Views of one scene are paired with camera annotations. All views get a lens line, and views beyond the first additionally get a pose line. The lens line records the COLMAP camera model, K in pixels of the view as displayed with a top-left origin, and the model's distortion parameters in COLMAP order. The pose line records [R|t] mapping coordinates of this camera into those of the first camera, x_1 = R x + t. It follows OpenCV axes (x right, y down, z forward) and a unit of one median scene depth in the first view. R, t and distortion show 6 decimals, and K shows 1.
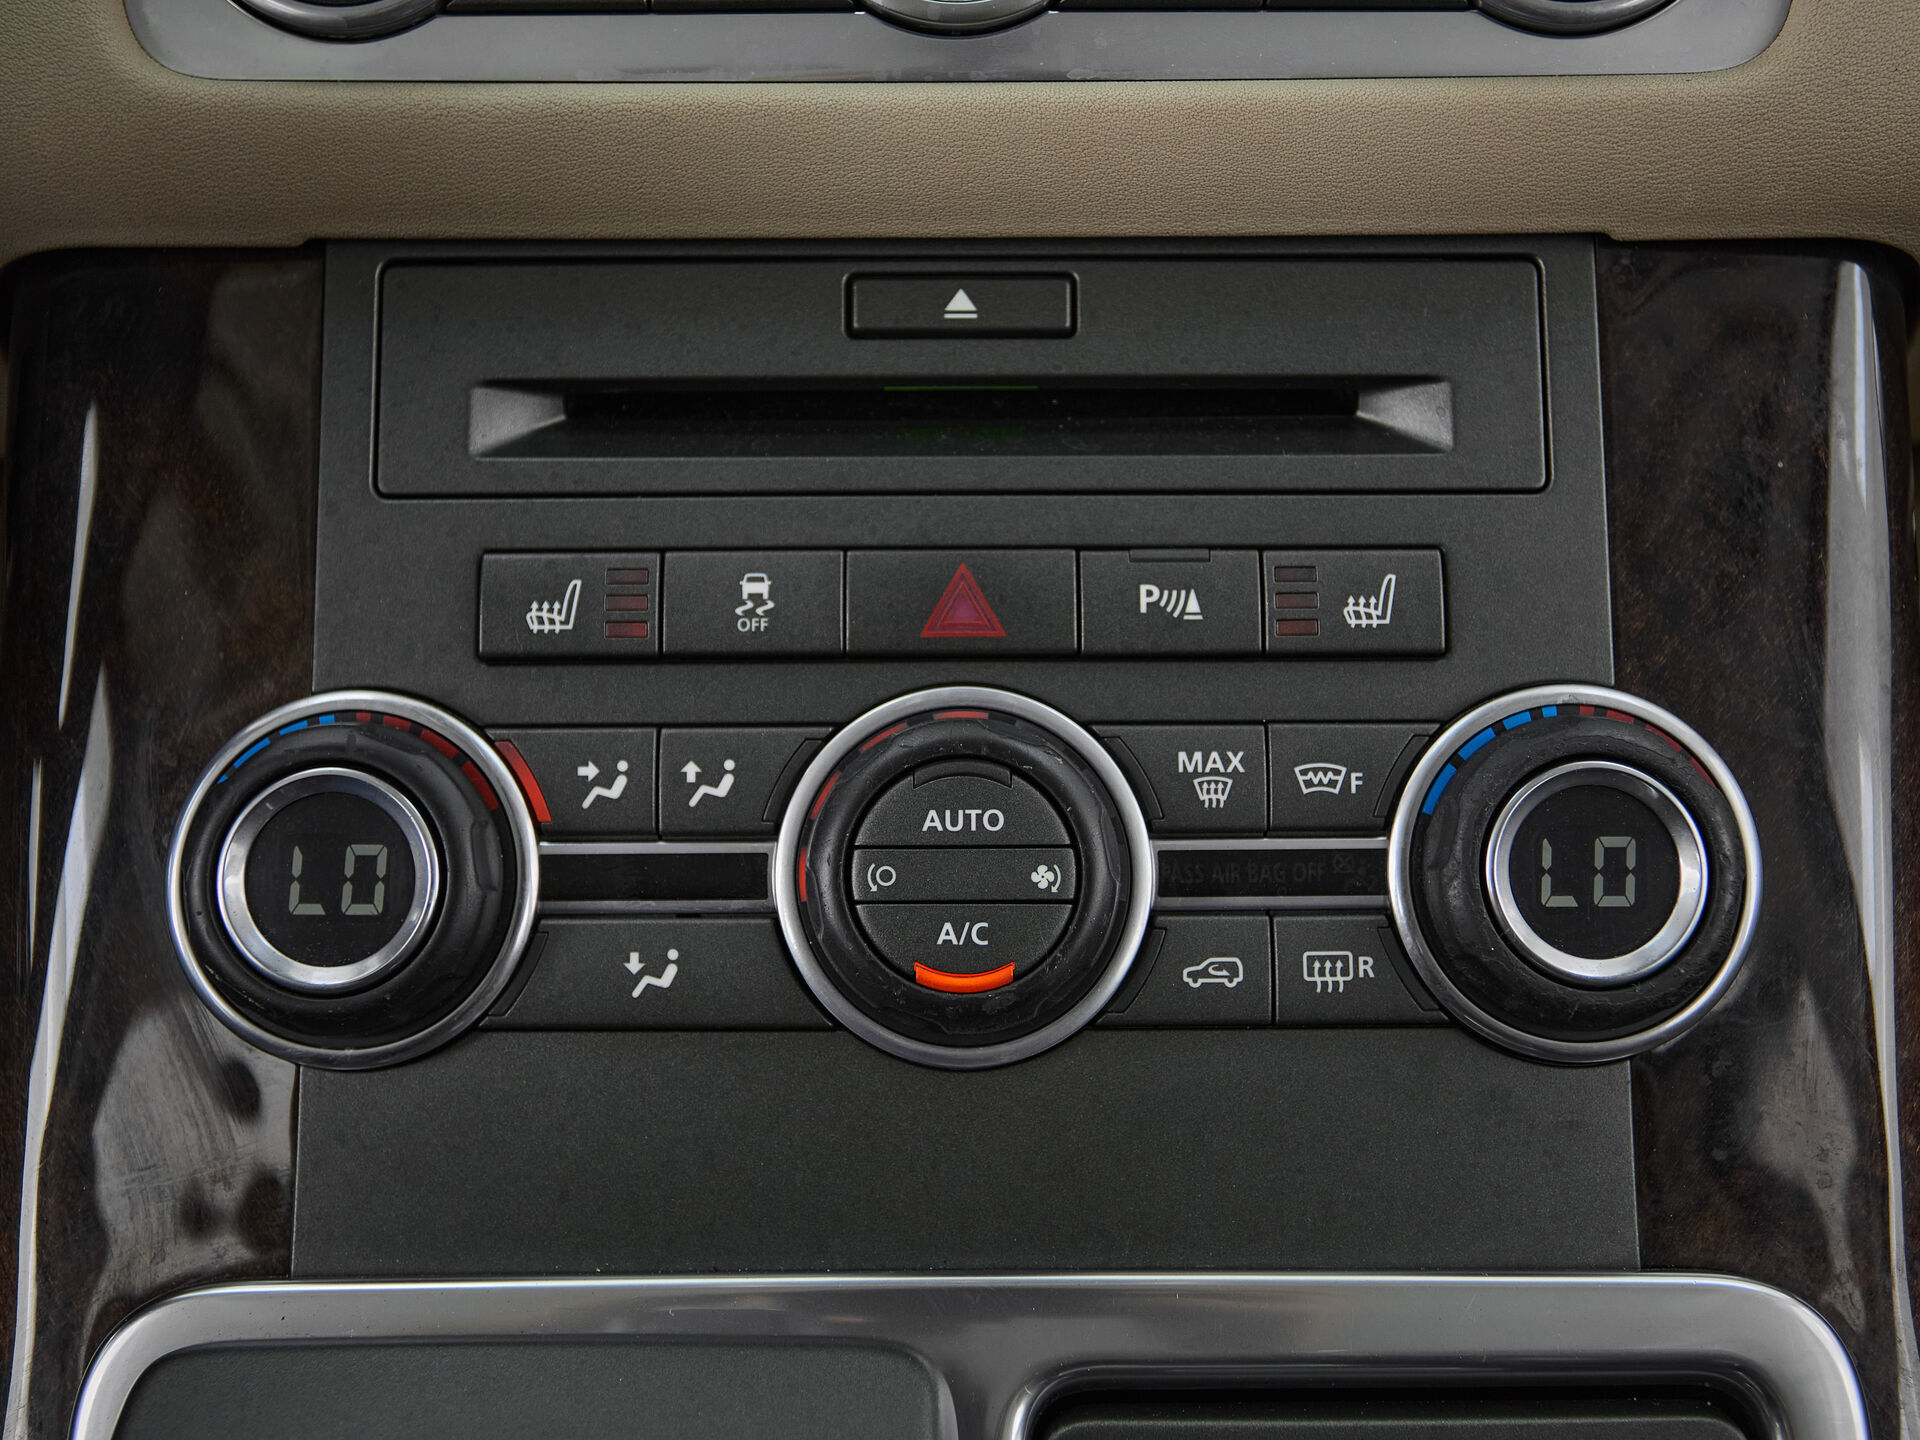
lens RADIAL K [[2004.8, 0, 963.6], [0, 2004.8, 621.6], [0, 0, 1]] dist [-0.019581, 0.000000]
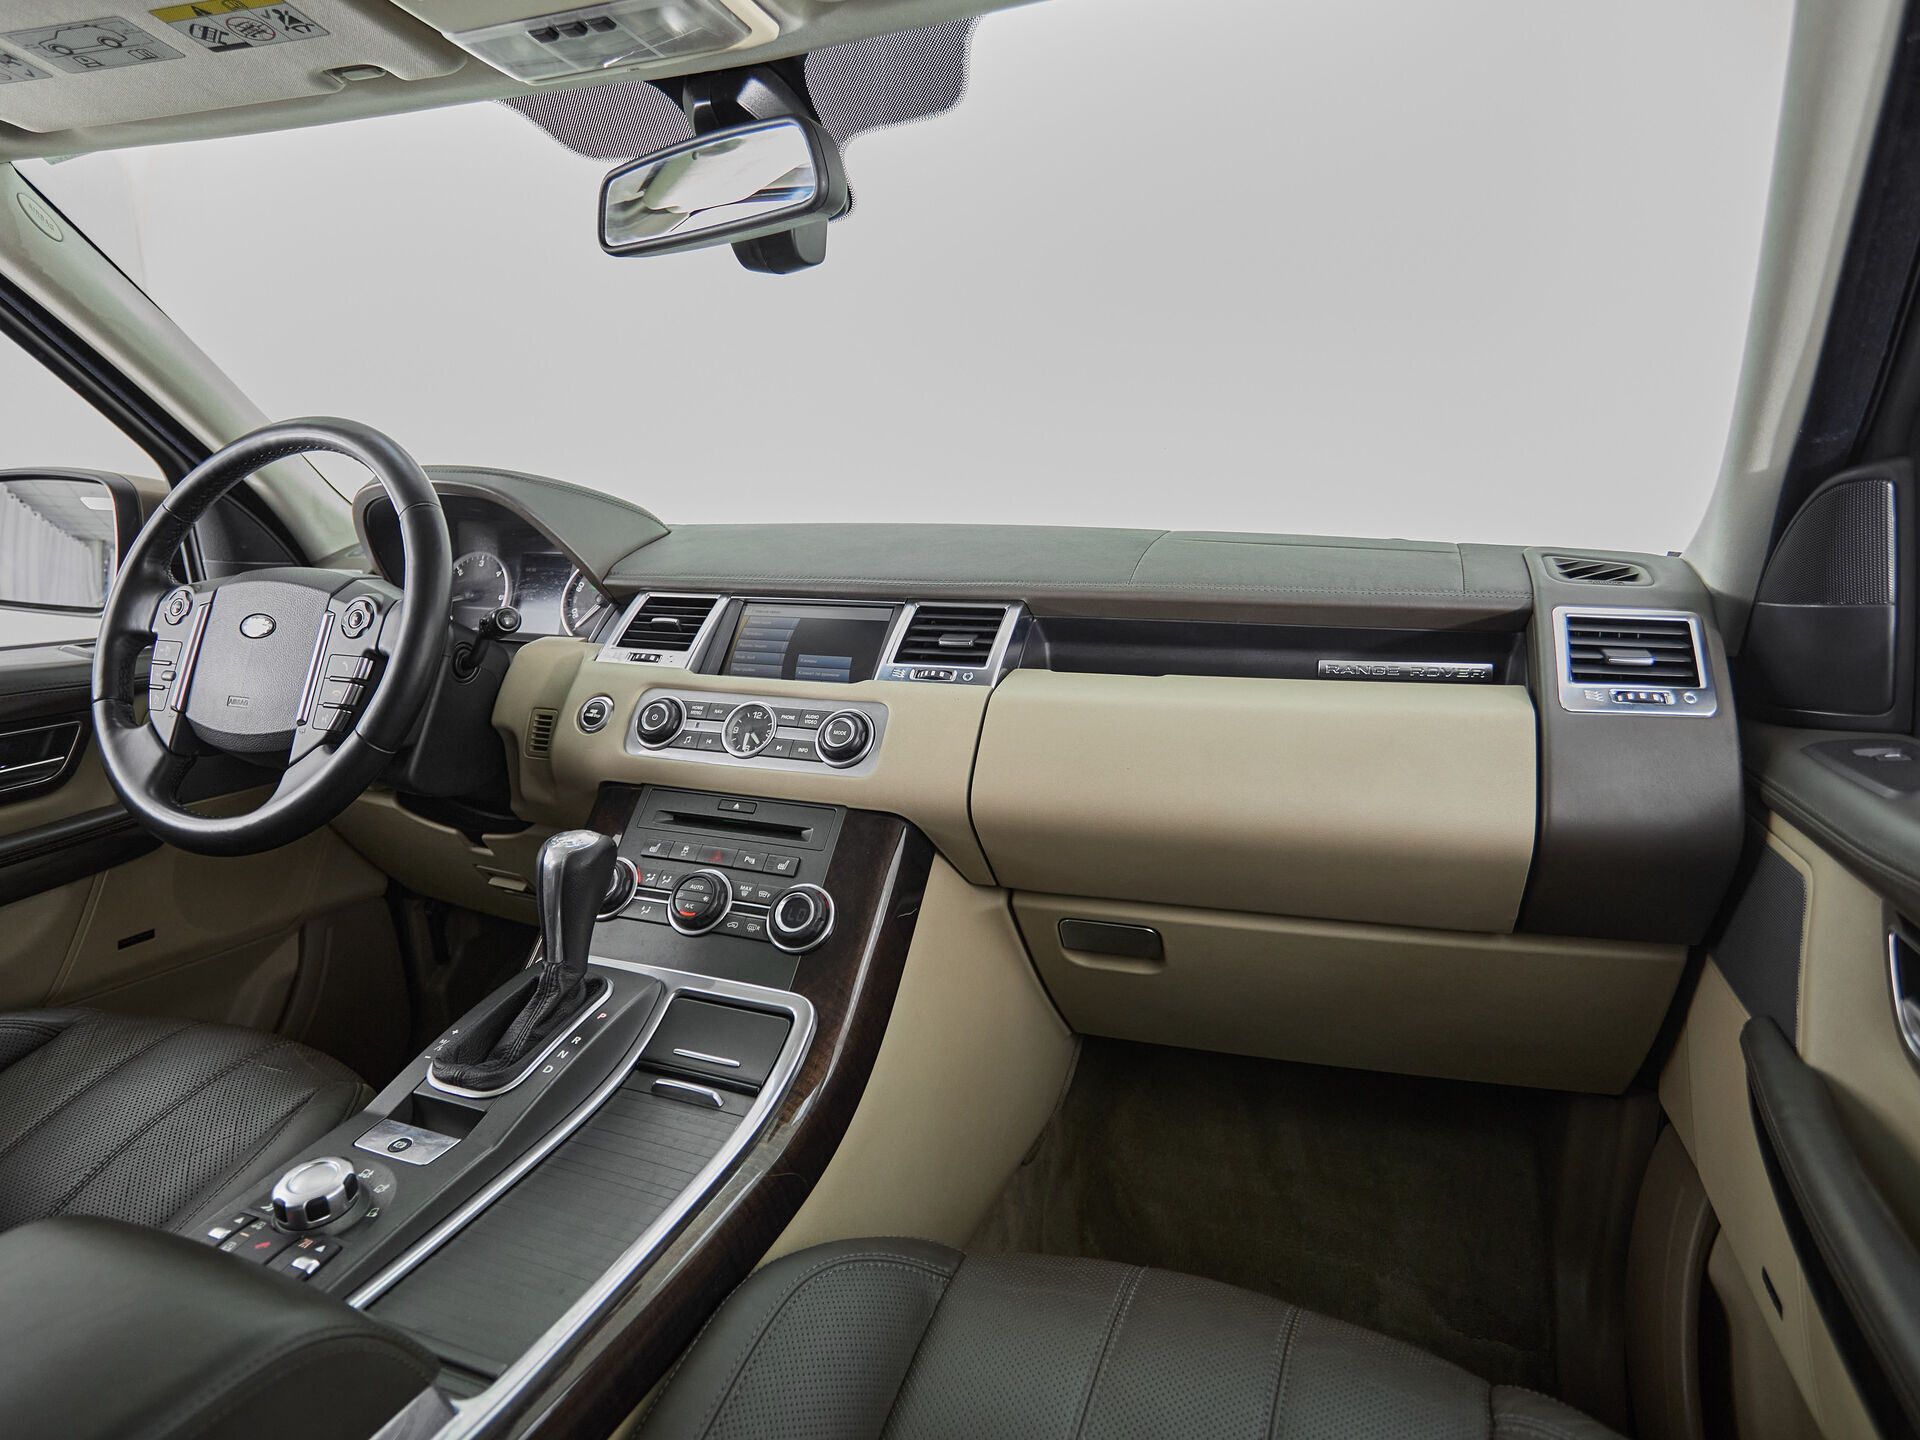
lens RADIAL K [[1126.4, 0, 937.0], [0, 1126.4, 694.6], [0, 0, 1]] dist [0.001280, -0.002294]
pose [[0.925573, 0.065795, -0.372809, 1.665174], [-0.215619, 0.901061, -0.376295, 0.618974], [0.311165, 0.428673, 0.848184, -1.598862]]
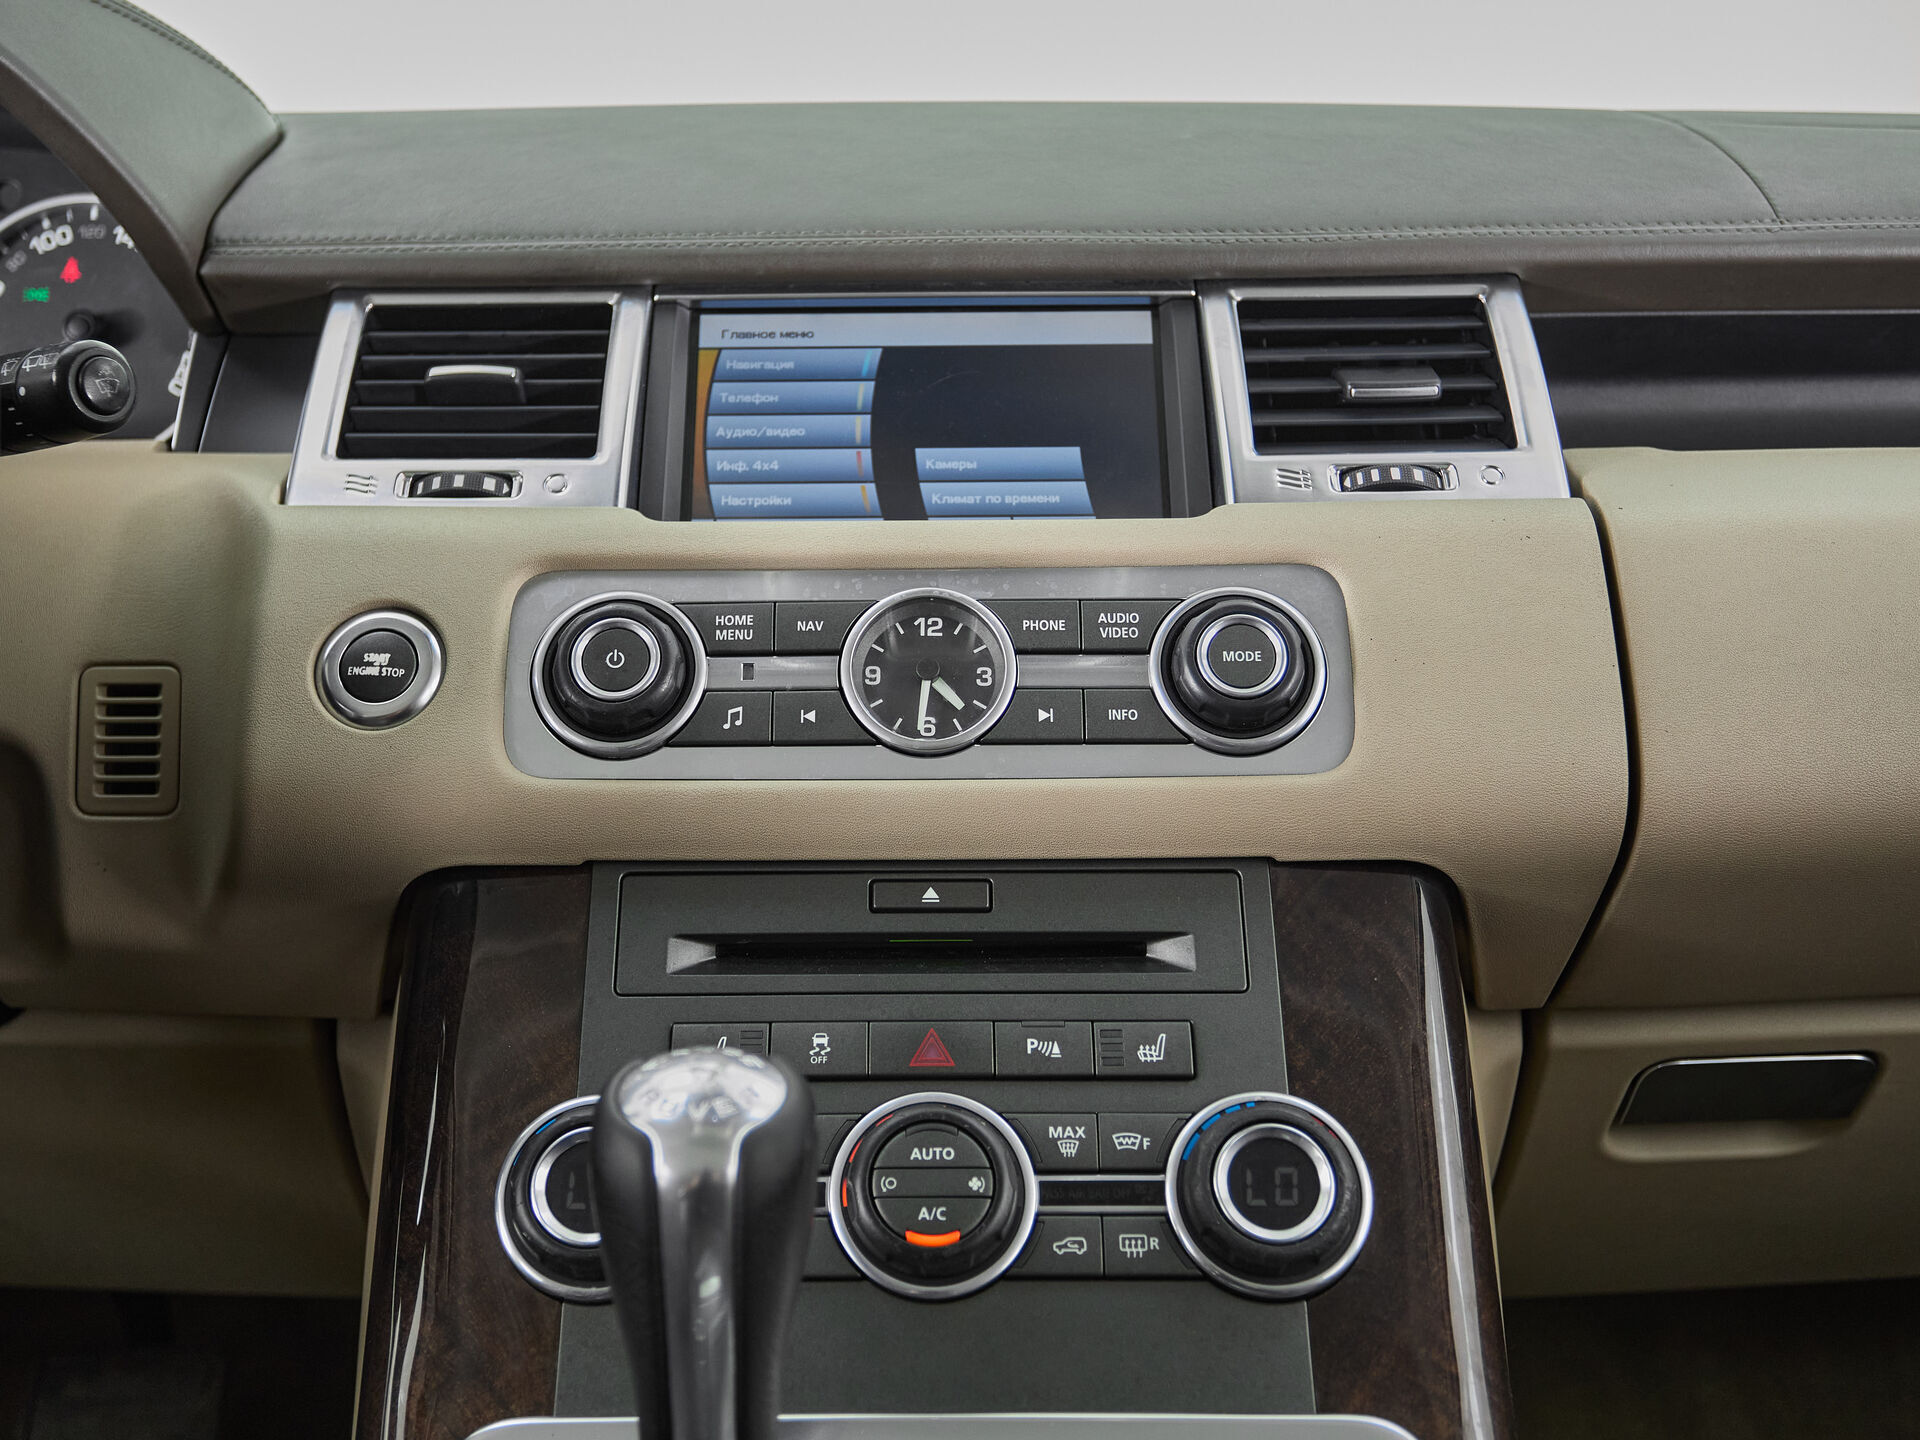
lens RADIAL K [[2165.0, 0, 914.5], [0, 2165.0, 678.9], [0, 0, 1]] dist [-0.003333, 0.000000]
pose [[0.999968, -0.001952, -0.007805, -0.000196], [-0.000925, 0.935827, -0.352458, 0.376449], [0.007992, 0.352454, 0.935795, -0.994808]]
